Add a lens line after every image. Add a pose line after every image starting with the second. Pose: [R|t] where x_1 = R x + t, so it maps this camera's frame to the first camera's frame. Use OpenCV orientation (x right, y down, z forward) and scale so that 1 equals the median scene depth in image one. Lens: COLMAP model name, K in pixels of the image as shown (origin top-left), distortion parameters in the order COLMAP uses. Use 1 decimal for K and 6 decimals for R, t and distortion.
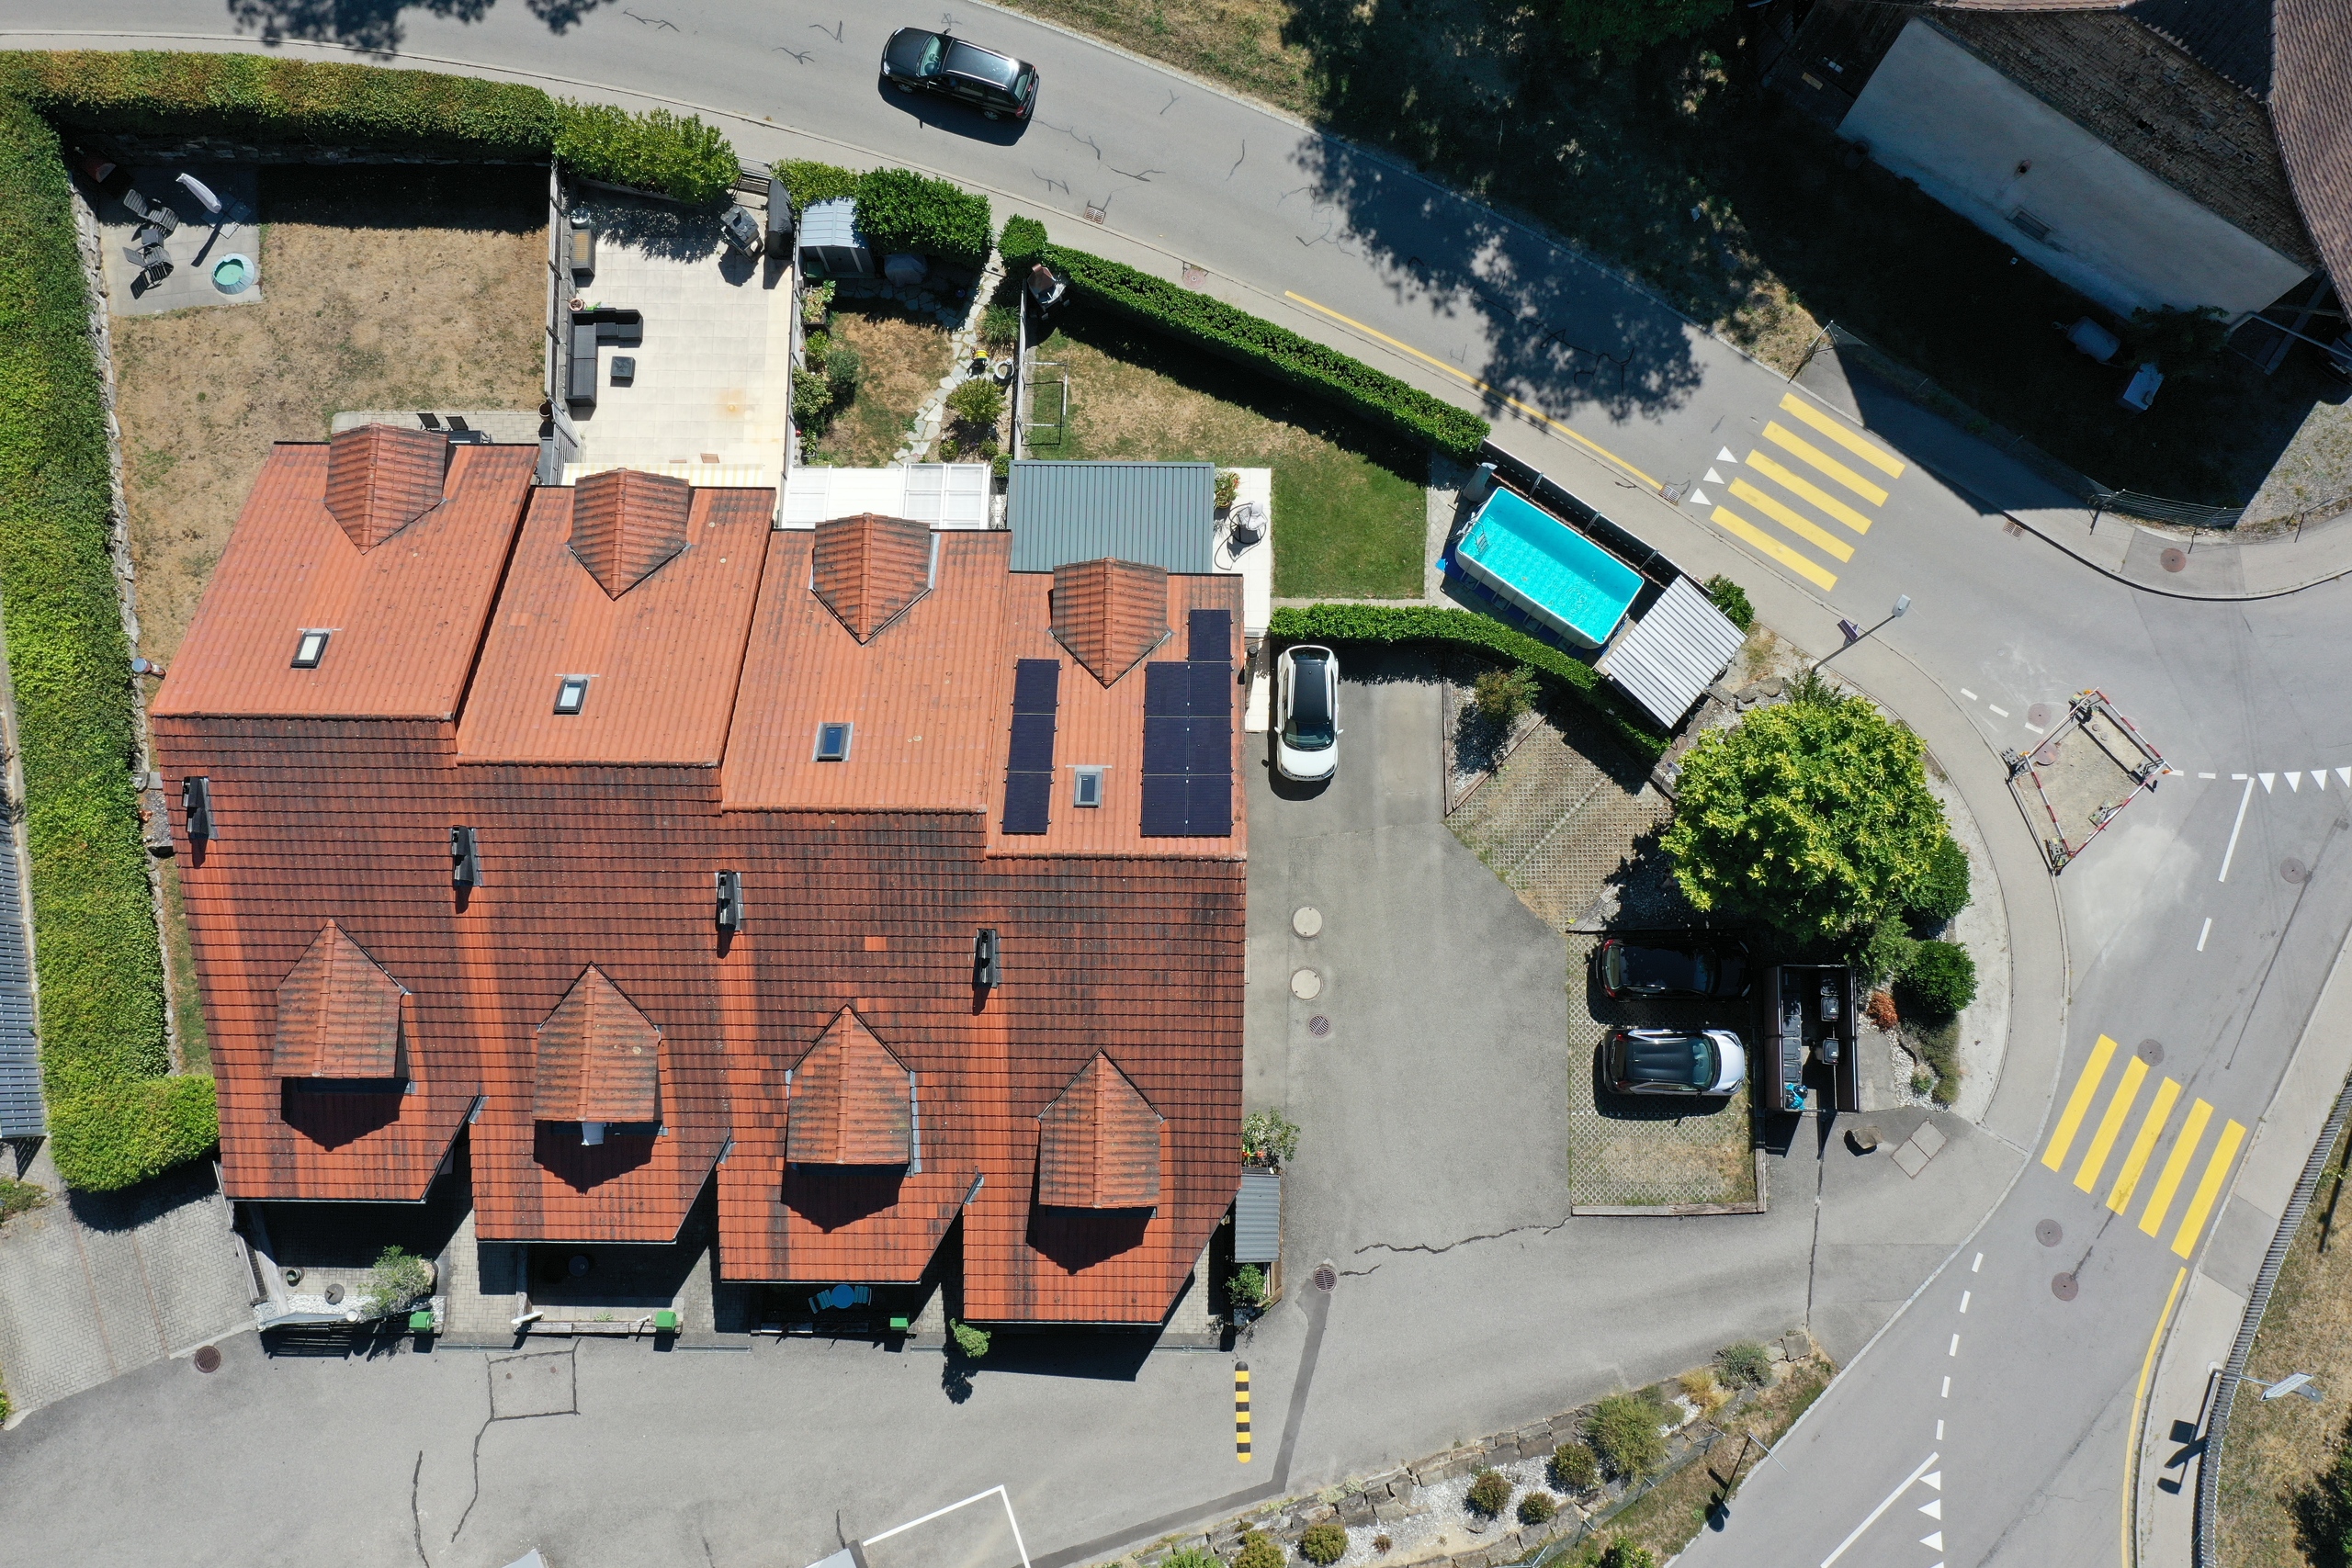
lens RADIAL K [[1848.7, 0, 1180.9], [0, 1848.7, 782.1], [0, 0, 1]] dist [0.001282, -0.002490]
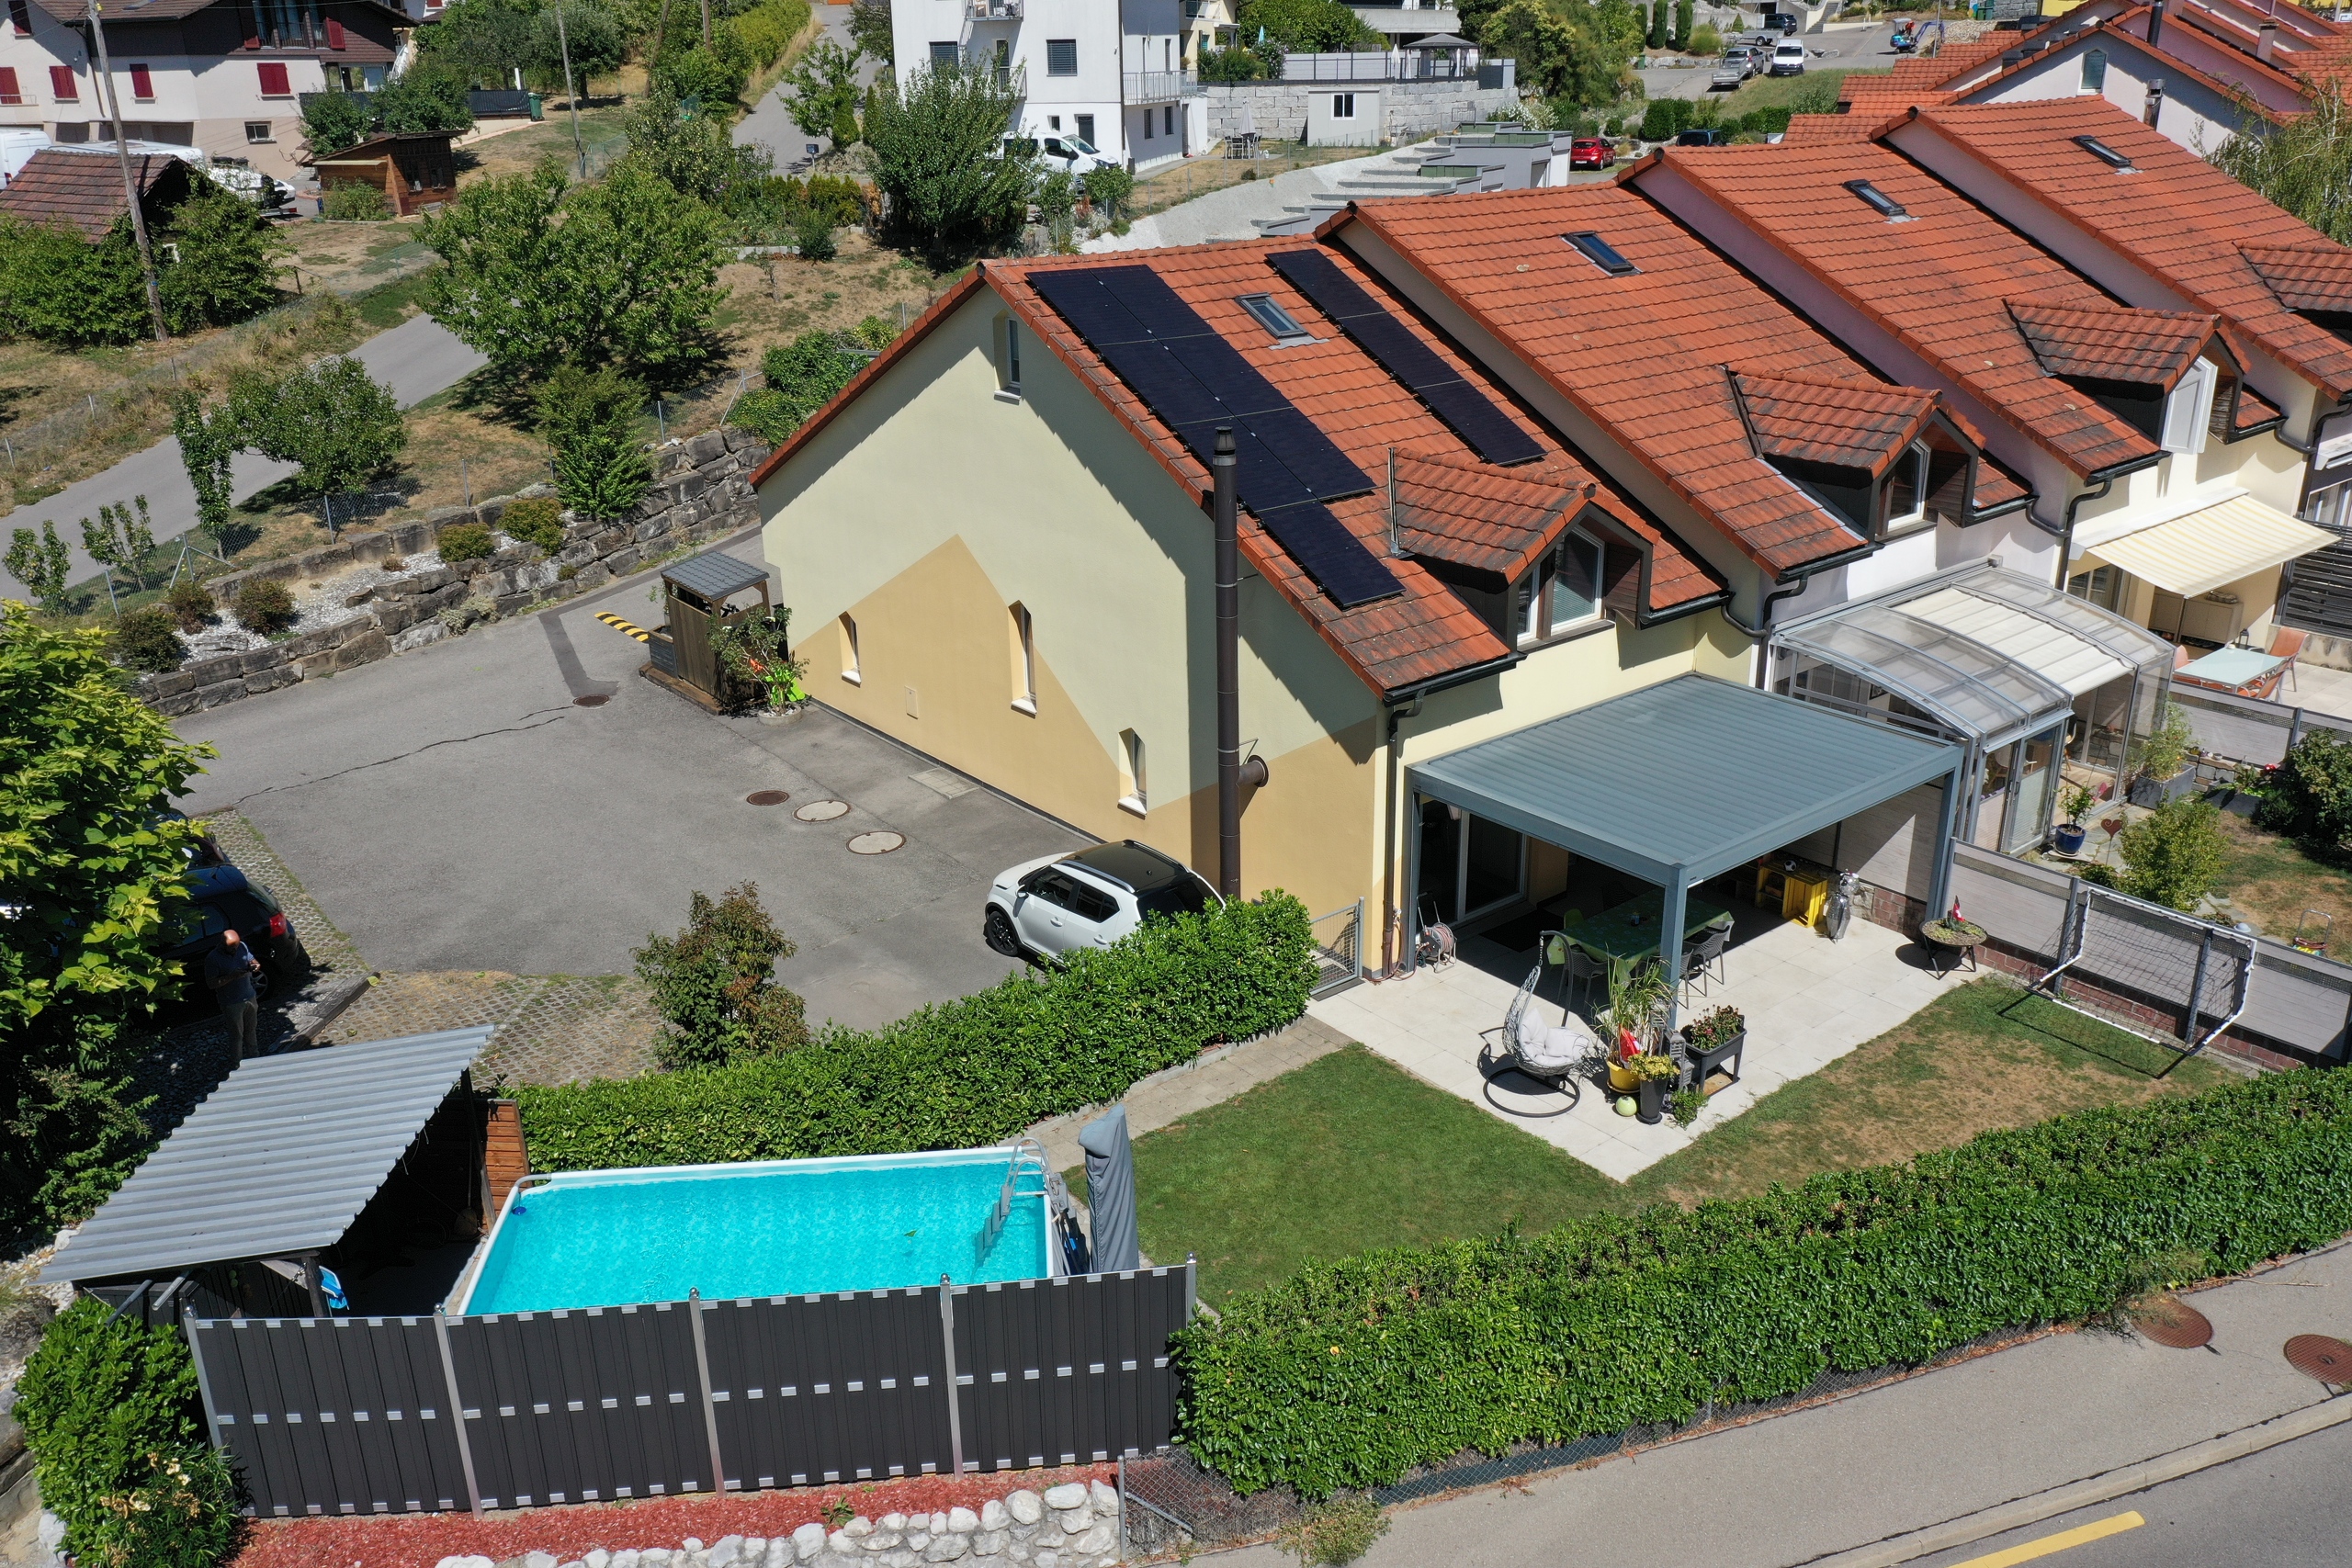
lens RADIAL K [[1843.2, 0, 1181.0], [0, 1843.2, 780.7], [0, 0, 1]] dist [-0.000893, -0.002274]
pose [[-0.768312, 0.234627, -0.595522, 0.318317], [-0.627920, -0.095829, 0.772356, -0.397496], [0.124148, 0.967350, 0.220954, 0.879495]]
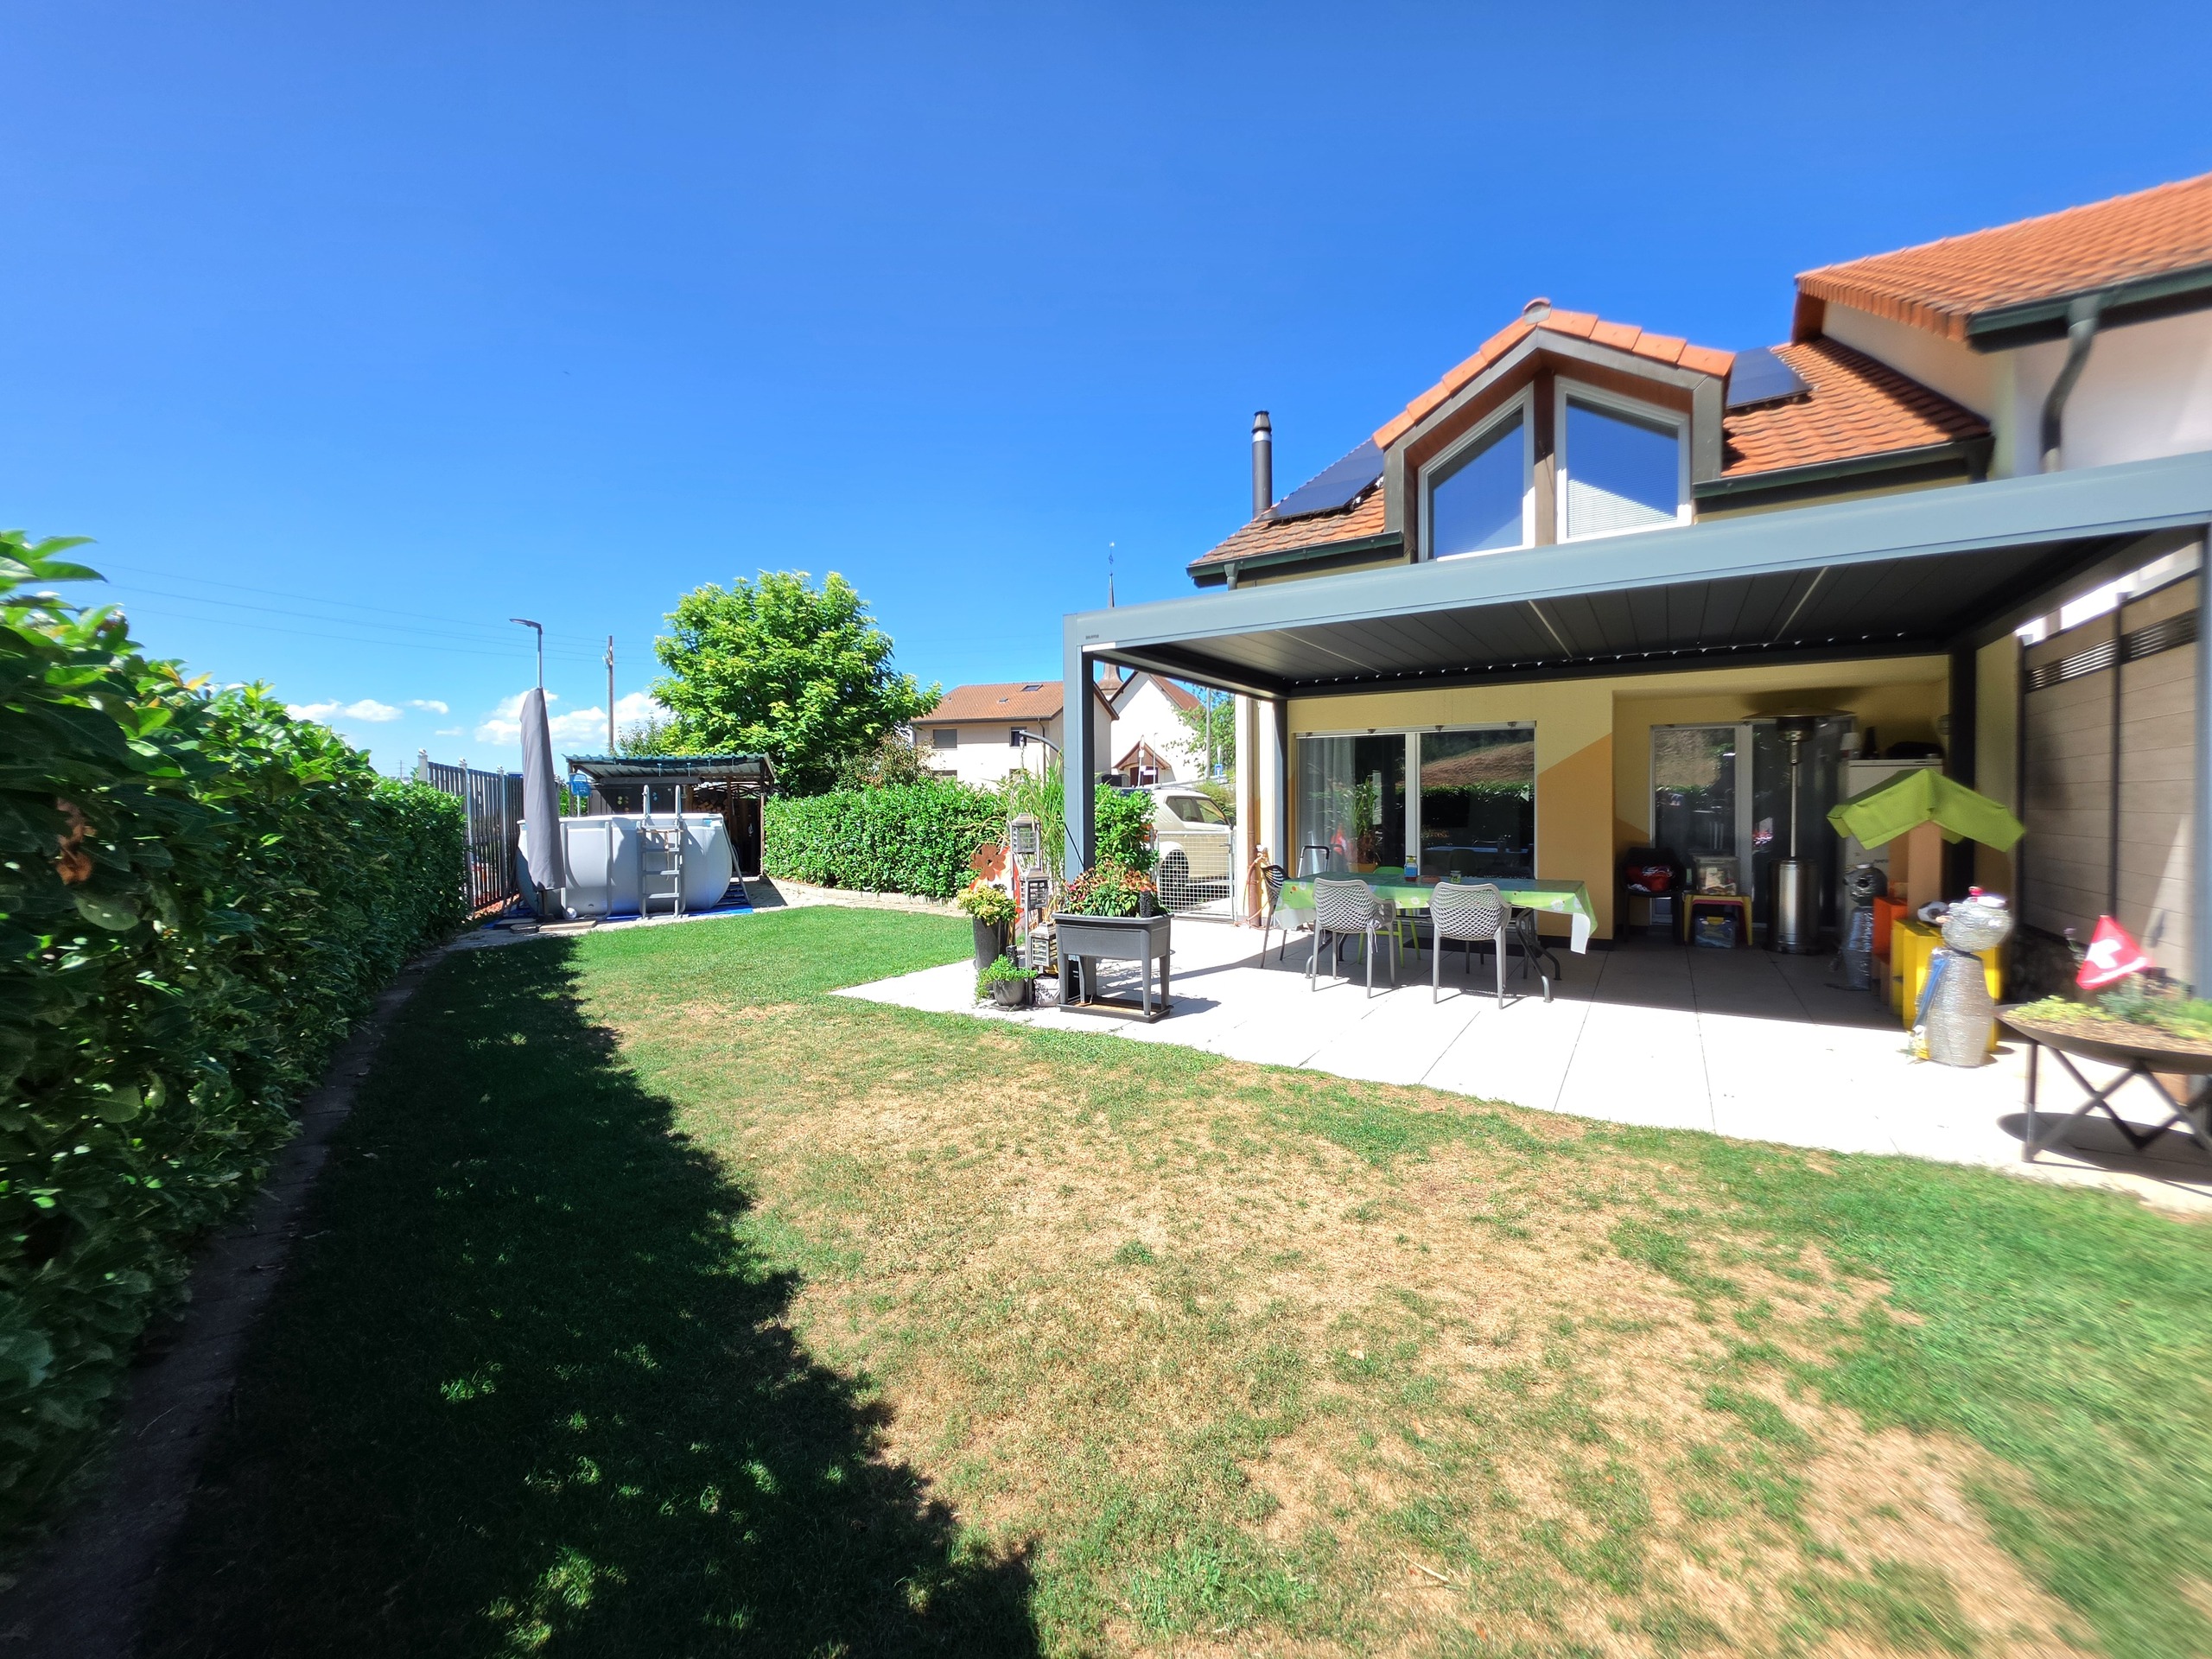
lens RADIAL K [[887.0, 0, 1116.2], [0, 887.0, 815.8], [0, 0, 1]] dist [-0.001915, -0.000161]
pose [[-0.863160, -0.010650, 0.504819, -0.052762], [0.496875, 0.159969, 0.852951, -0.267612], [-0.089840, 0.987065, -0.132787, 1.038041]]
